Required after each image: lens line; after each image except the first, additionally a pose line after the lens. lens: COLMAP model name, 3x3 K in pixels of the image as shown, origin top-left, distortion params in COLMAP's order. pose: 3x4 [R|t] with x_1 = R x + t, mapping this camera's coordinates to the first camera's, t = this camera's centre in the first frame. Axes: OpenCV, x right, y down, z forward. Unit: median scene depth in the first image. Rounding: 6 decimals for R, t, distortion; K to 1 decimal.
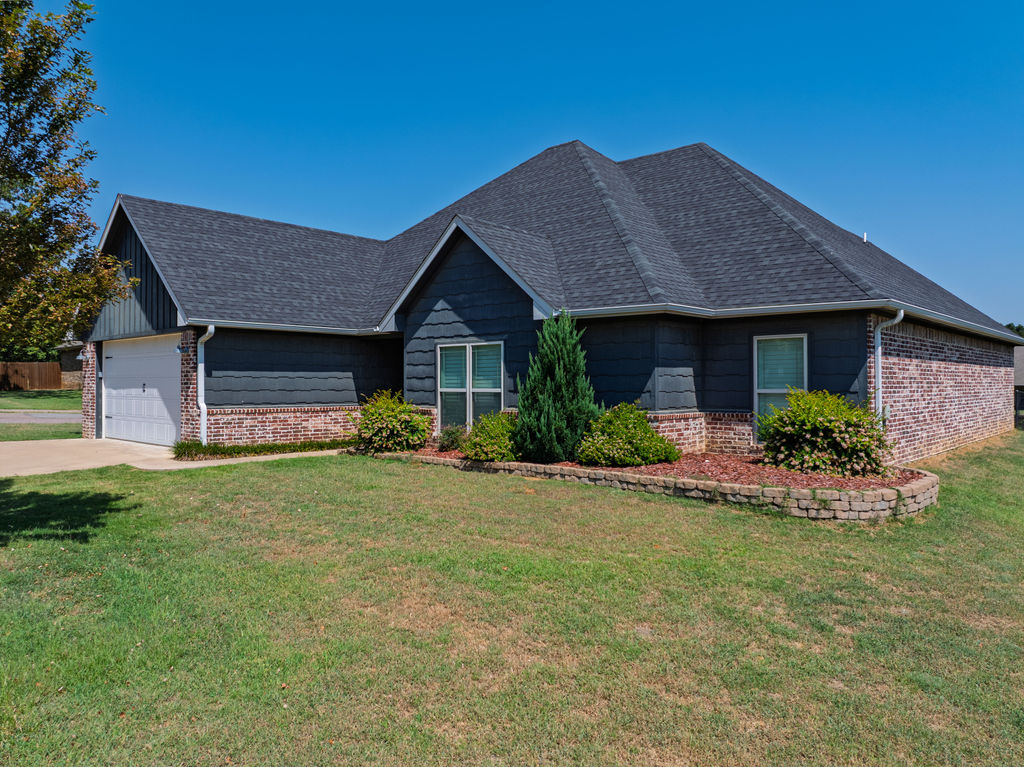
lens RADIAL K [[743.6, 0, 512.0], [0, 743.6, 383.5], [0, 0, 1]] dist [-0.029869, -0.000973]
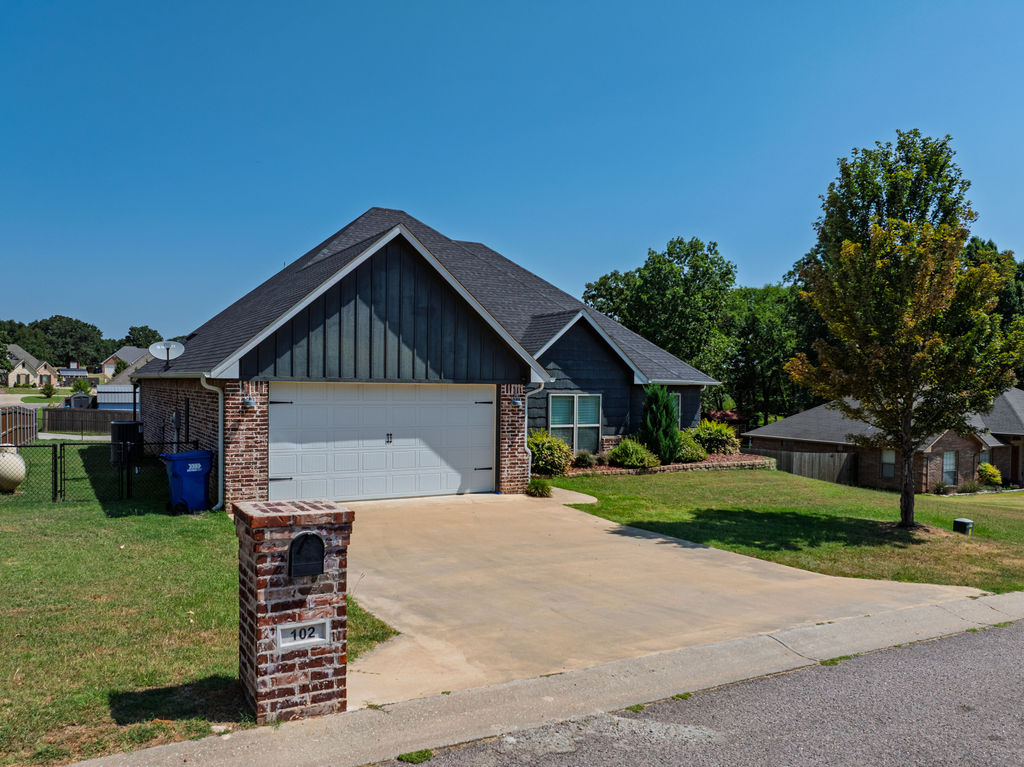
lens RADIAL K [[743.6, 0, 512.0], [0, 743.6, 383.5], [0, 0, 1]] dist [-0.029869, -0.000973]
pose [[0.306376, 0.007690, 0.951879, -1.521649], [-0.011403, 0.999925, -0.004408, -0.067782], [-0.951842, -0.009503, 0.306441, 0.669295]]
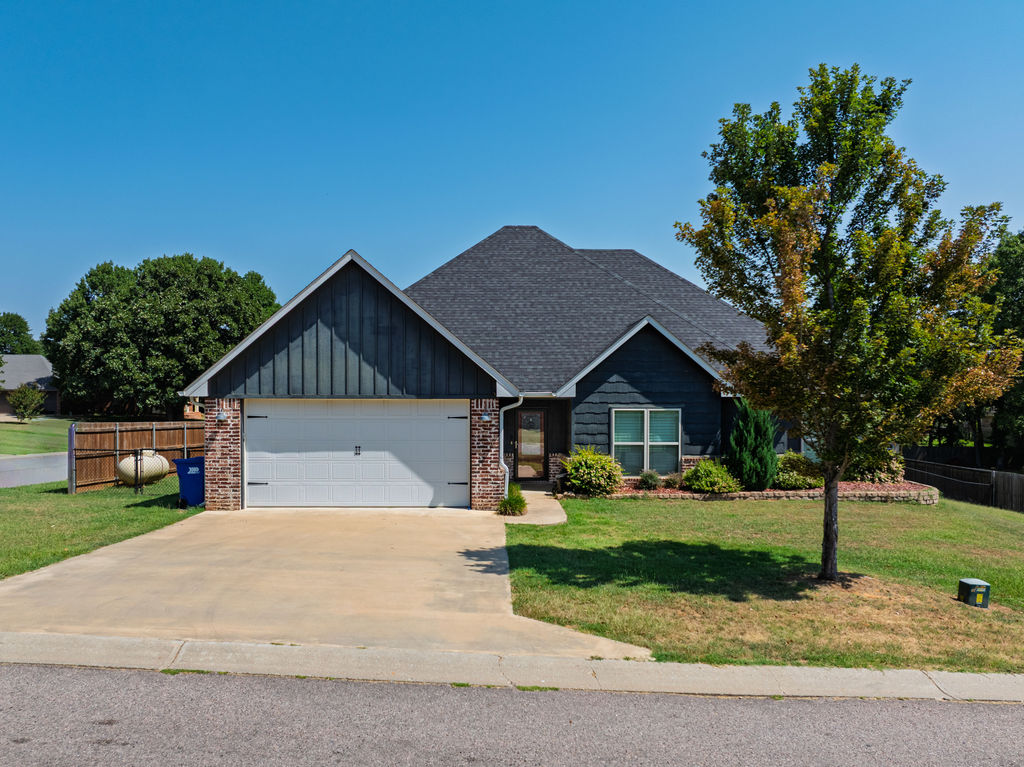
lens RADIAL K [[781.2, 0, 528.3], [0, 781.2, 394.9], [0, 0, 1]] dist [-0.030785, -0.002414]
pose [[0.719575, 0.006148, 0.694388, -1.208590], [-0.002312, 0.999976, -0.006457, -0.070152], [-0.694411, 0.003041, 0.719572, 0.125140]]
